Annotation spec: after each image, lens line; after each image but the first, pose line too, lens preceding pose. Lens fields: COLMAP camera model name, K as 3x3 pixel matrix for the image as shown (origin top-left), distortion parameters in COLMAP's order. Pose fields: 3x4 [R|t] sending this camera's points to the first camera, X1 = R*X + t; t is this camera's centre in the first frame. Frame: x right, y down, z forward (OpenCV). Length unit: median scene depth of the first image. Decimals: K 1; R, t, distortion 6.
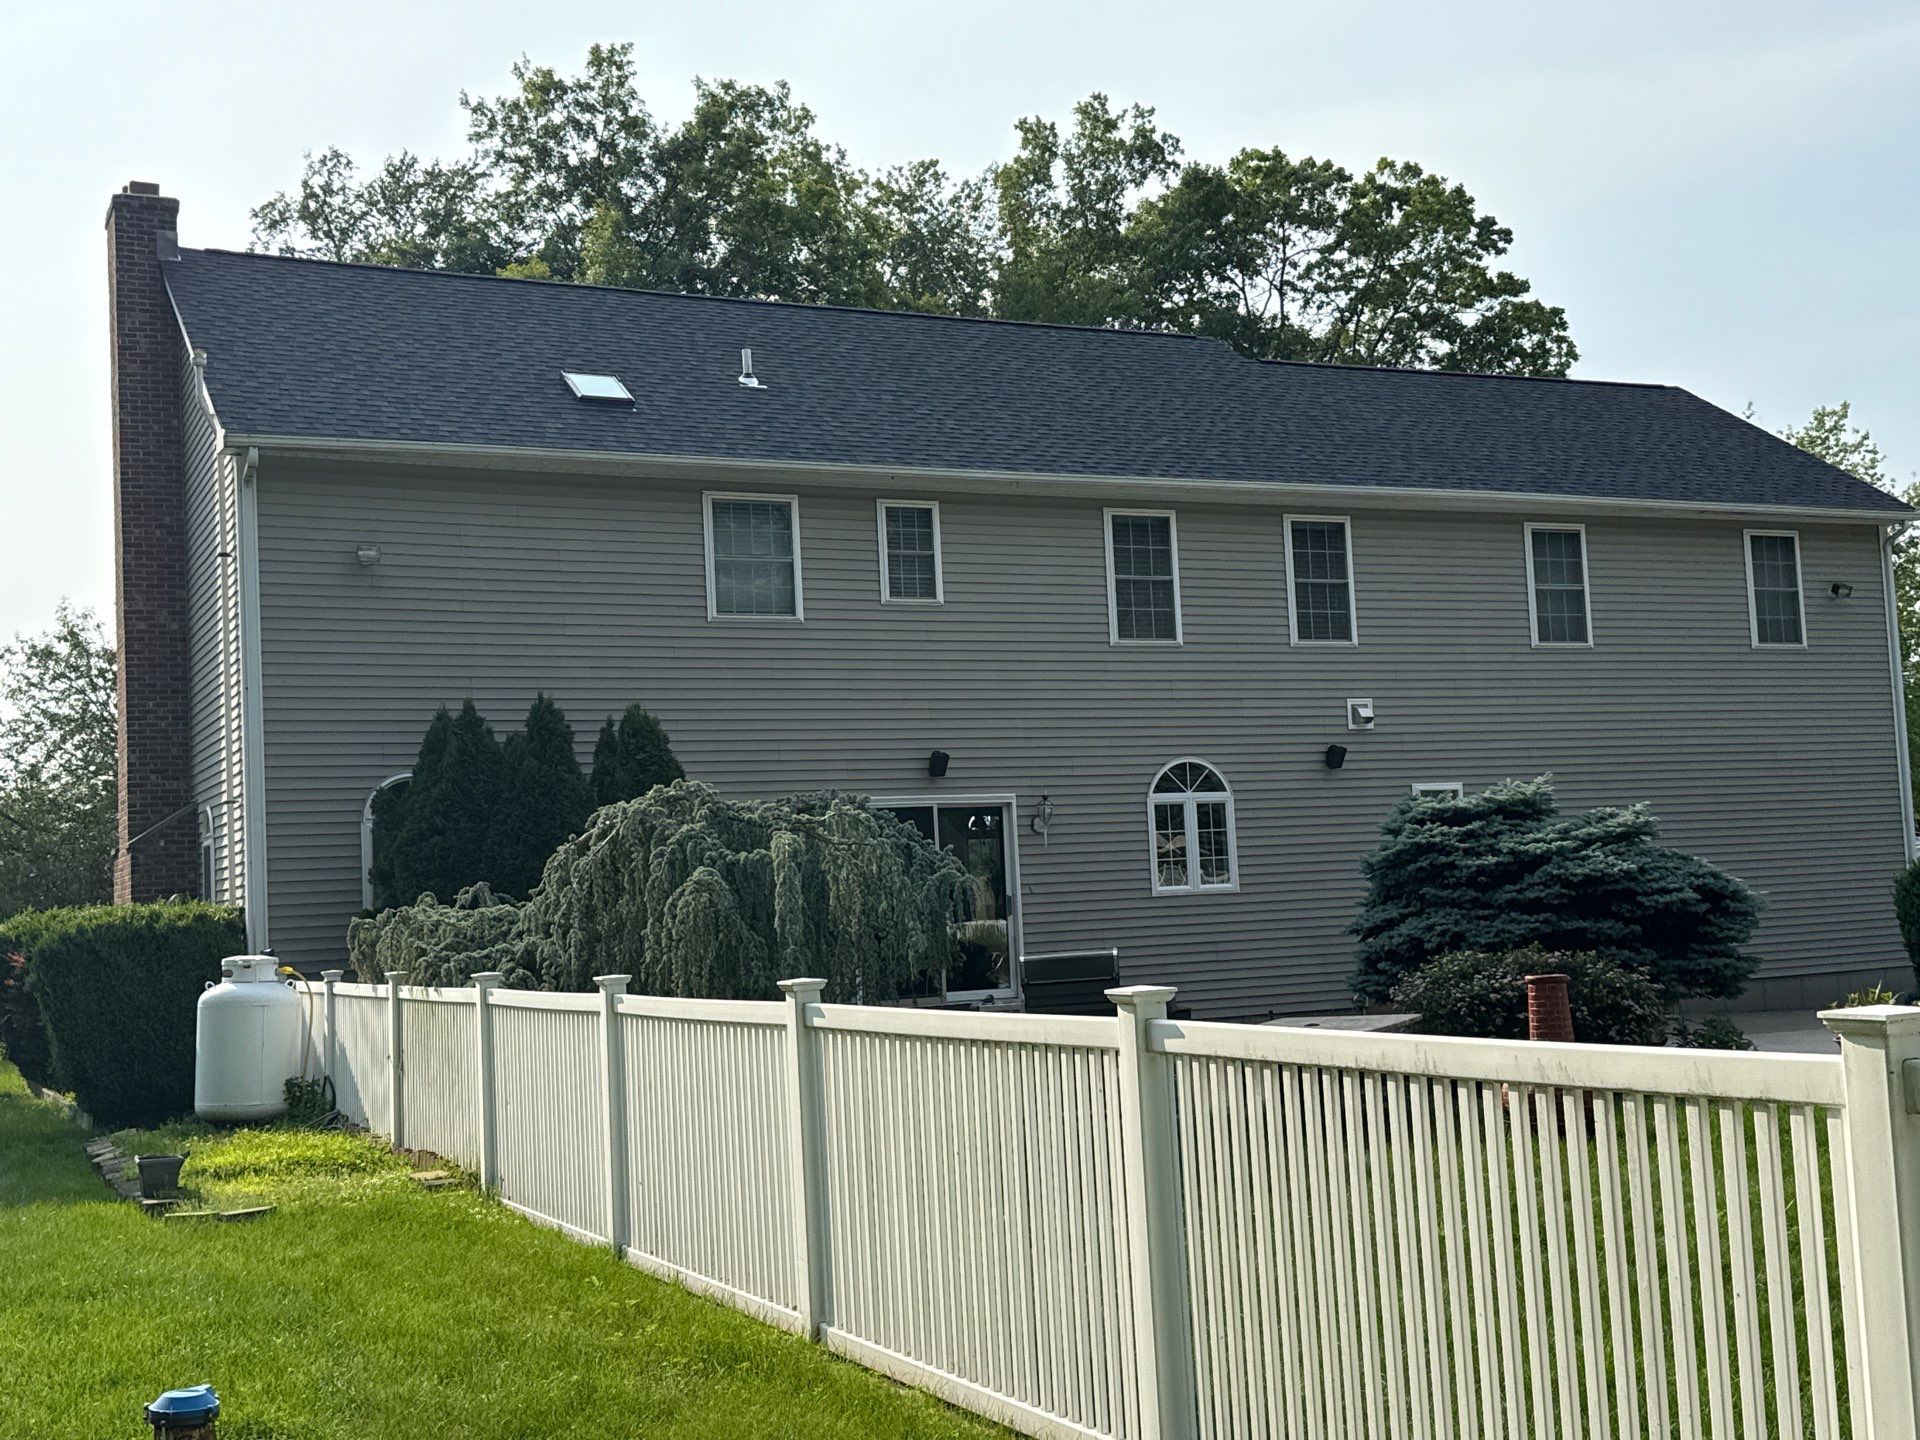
lens RADIAL K [[2170.3, 0, 960.0], [0, 2170.3, 746.8], [0, 0, 1]] dist [0.108148, -0.012961]
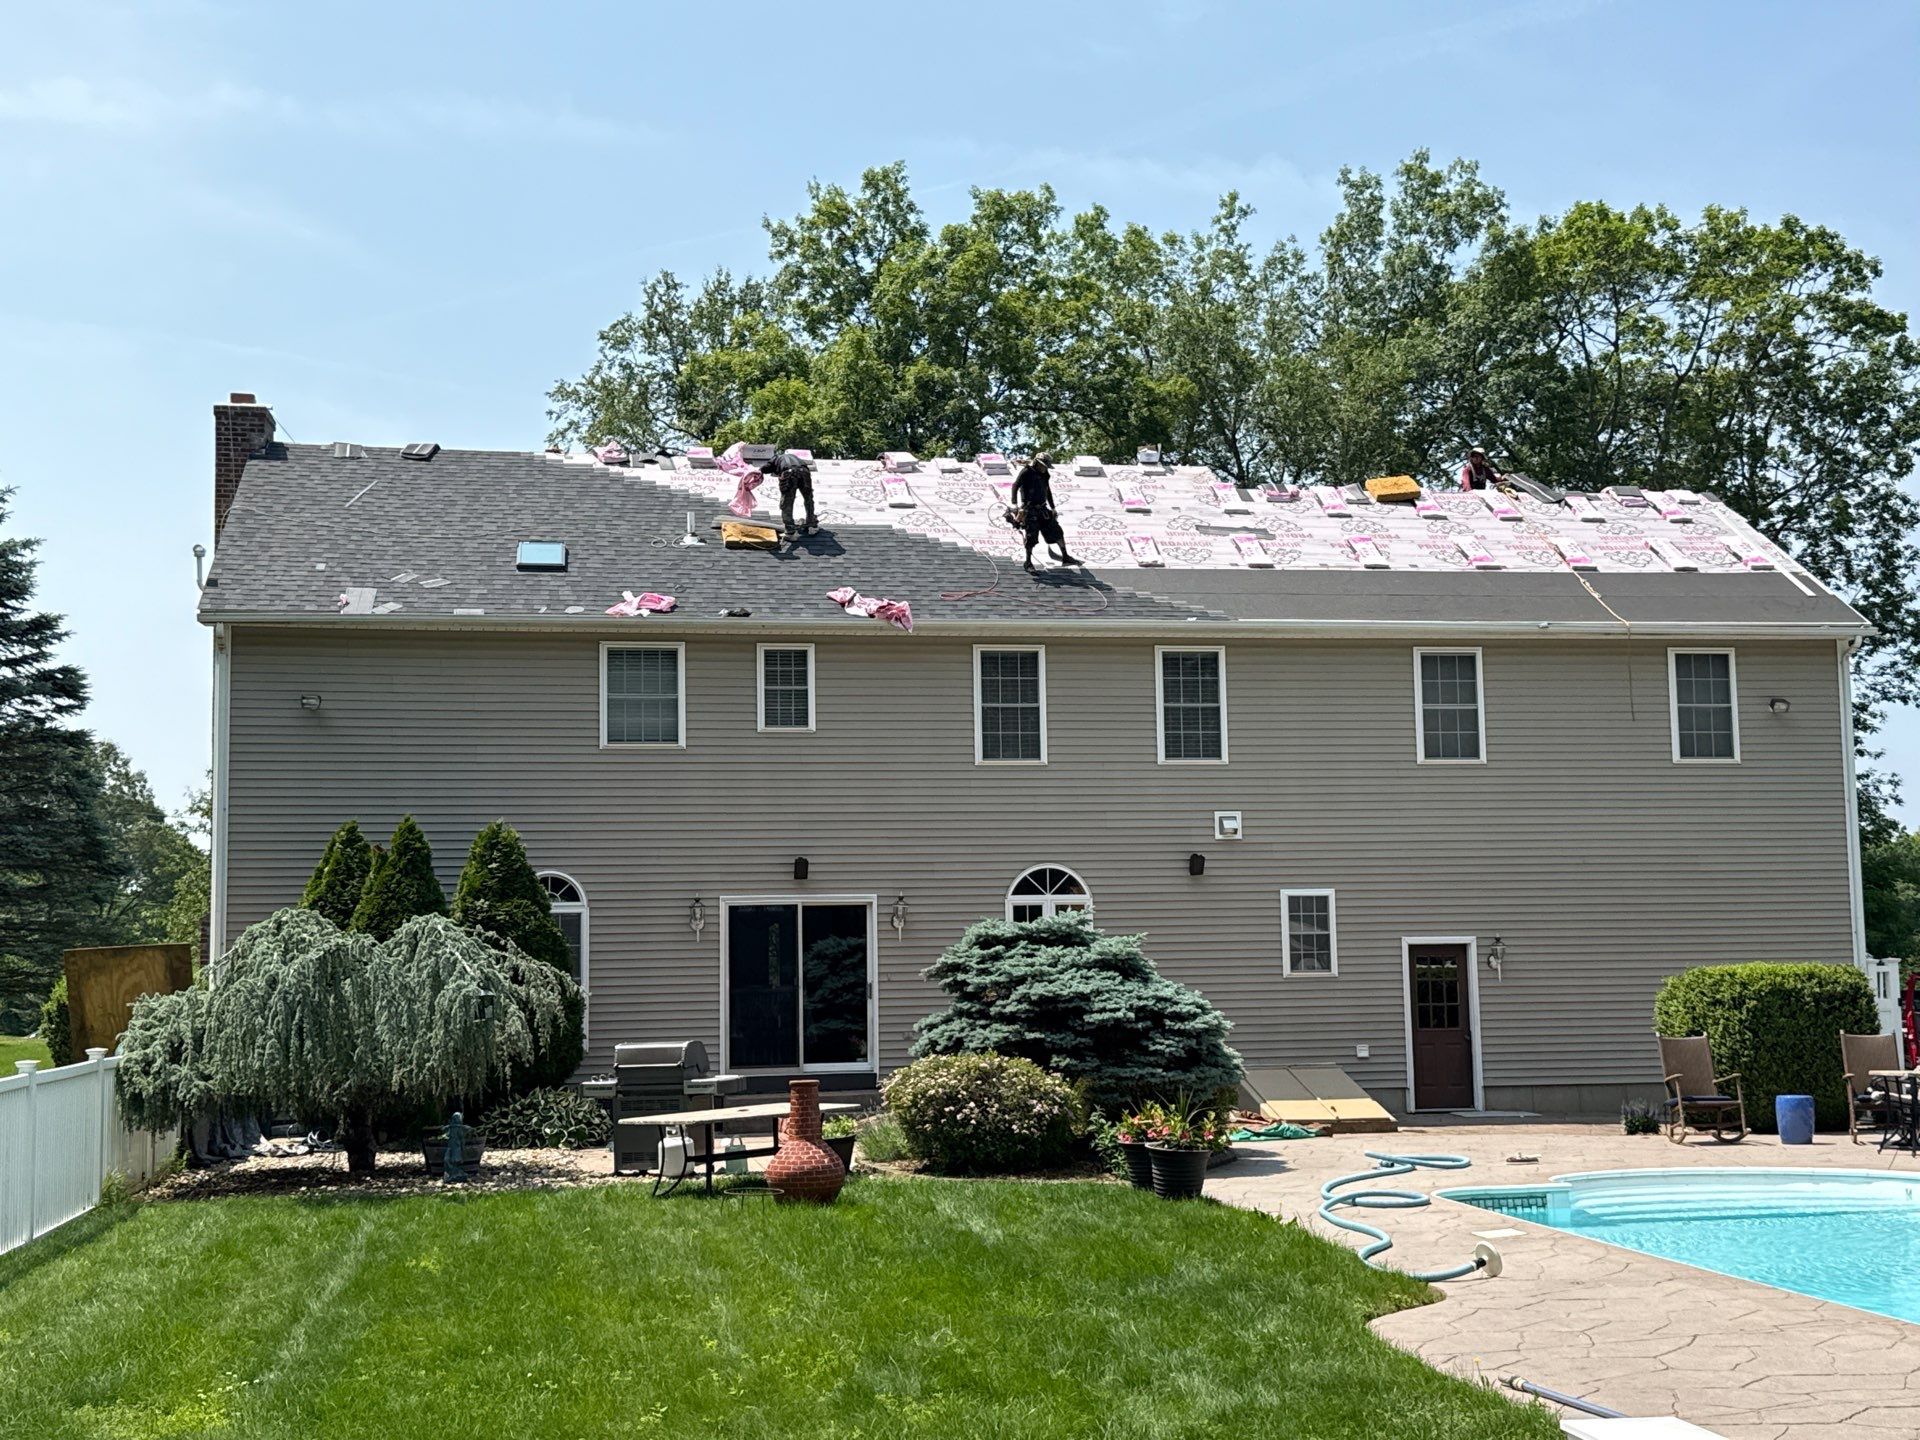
lens RADIAL K [[2281.7, 0, 982.1], [0, 2281.7, 729.6], [0, 0, 1]] dist [0.188432, -0.348860]
pose [[0.963435, 0.005762, -0.267881, 0.389035], [-0.010816, 0.999790, -0.017395, -0.043825], [0.267724, 0.019656, 0.963295, -0.158123]]
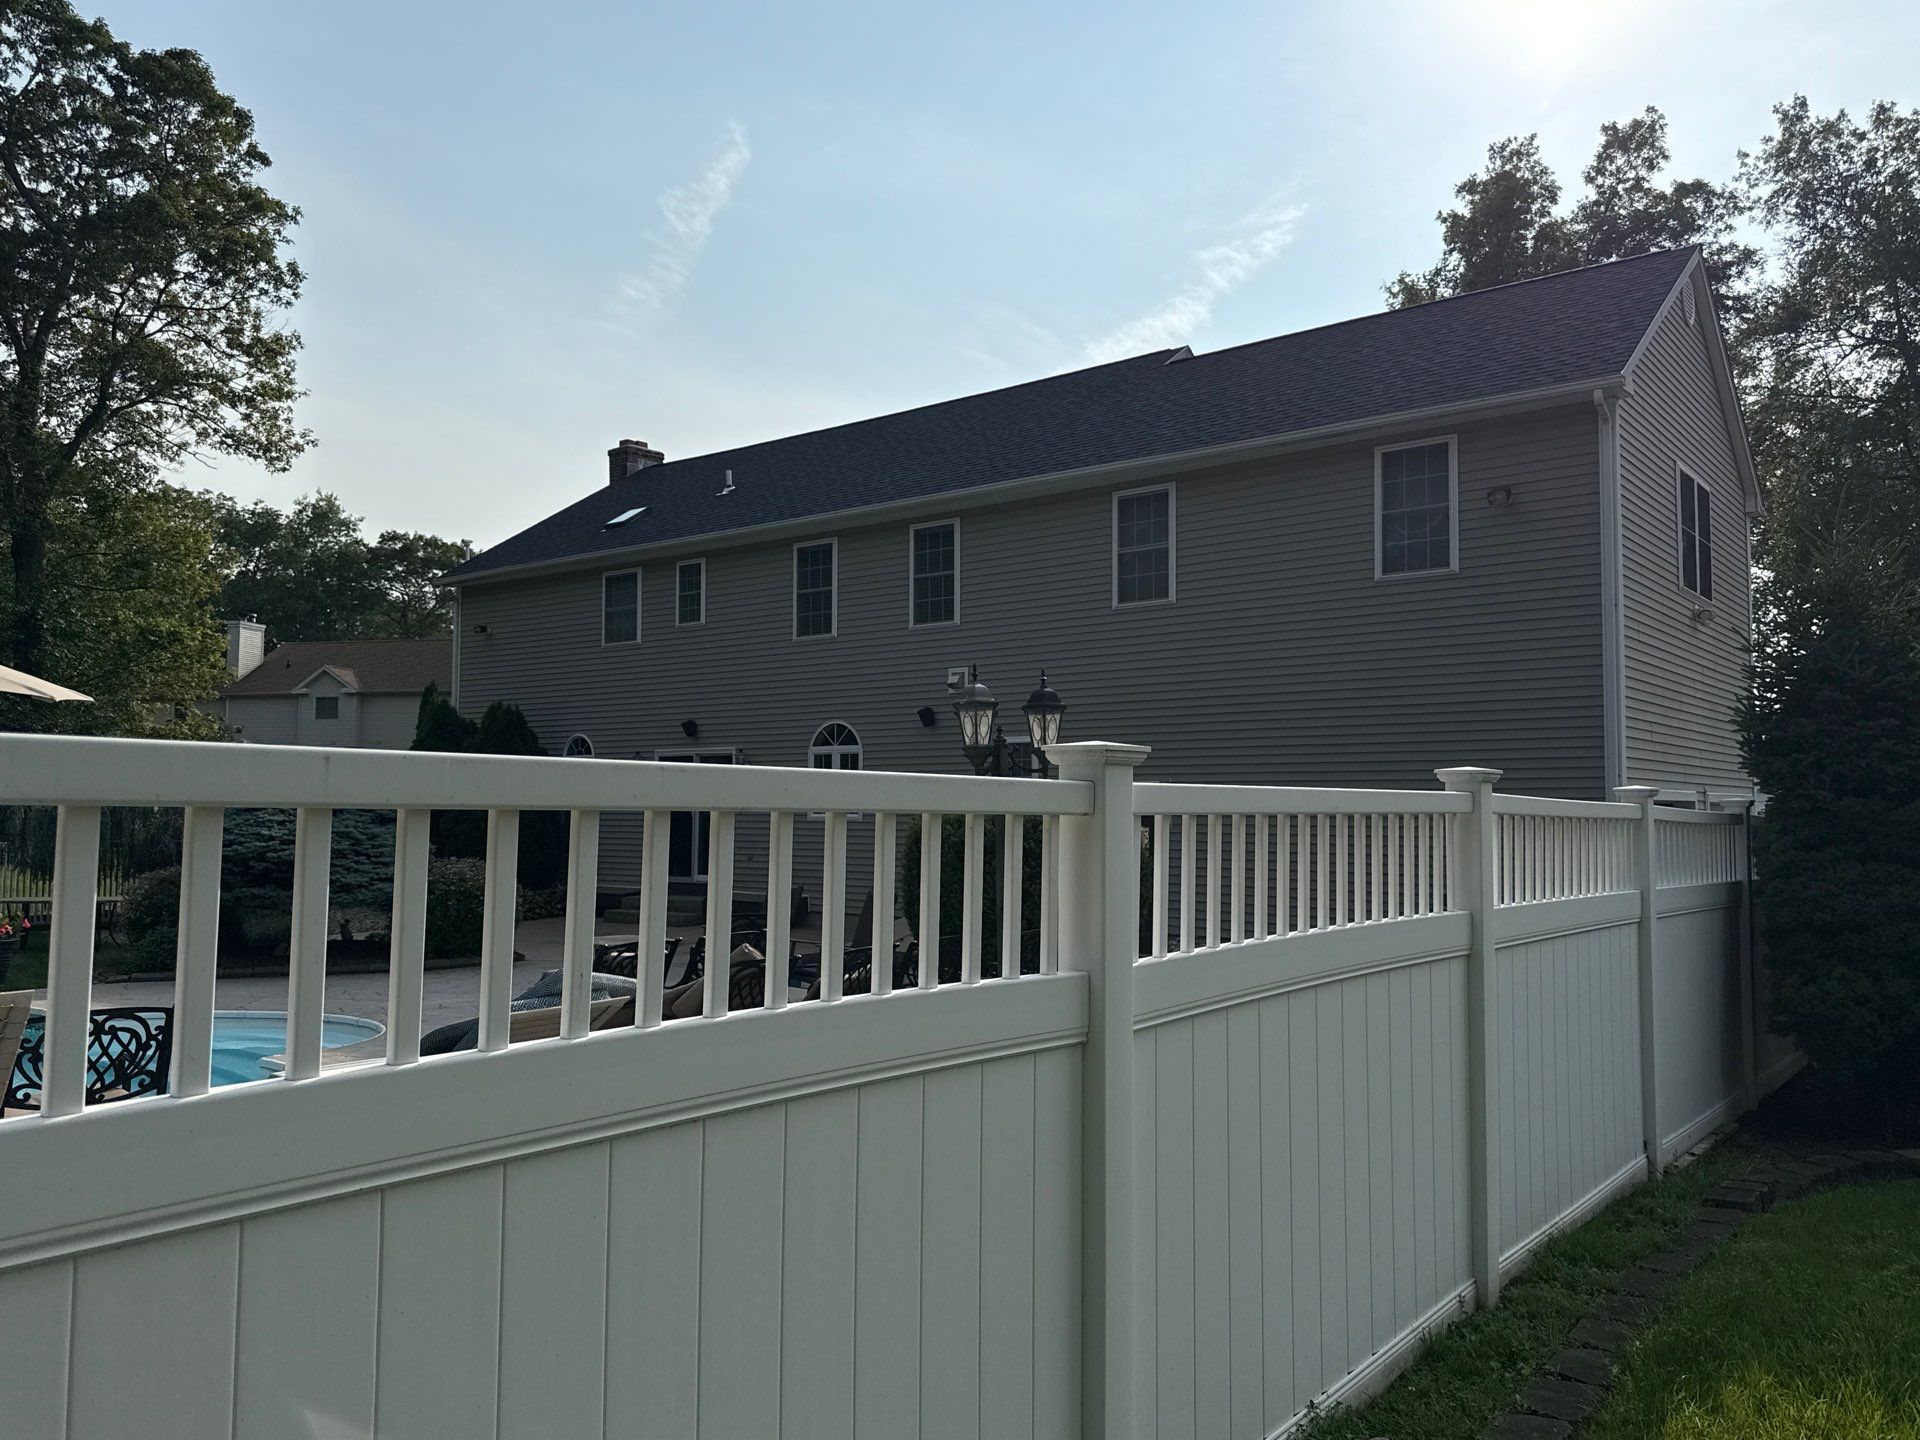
lens RADIAL K [[1445.2, 0, 975.3], [0, 1445.2, 721.2], [0, 0, 1]] dist [0.142729, -0.250550]
pose [[0.443664, -0.007495, -0.896162, 0.948088], [0.039693, 0.999148, 0.011294, -0.001075], [0.895314, -0.040582, 0.443584, 0.674877]]
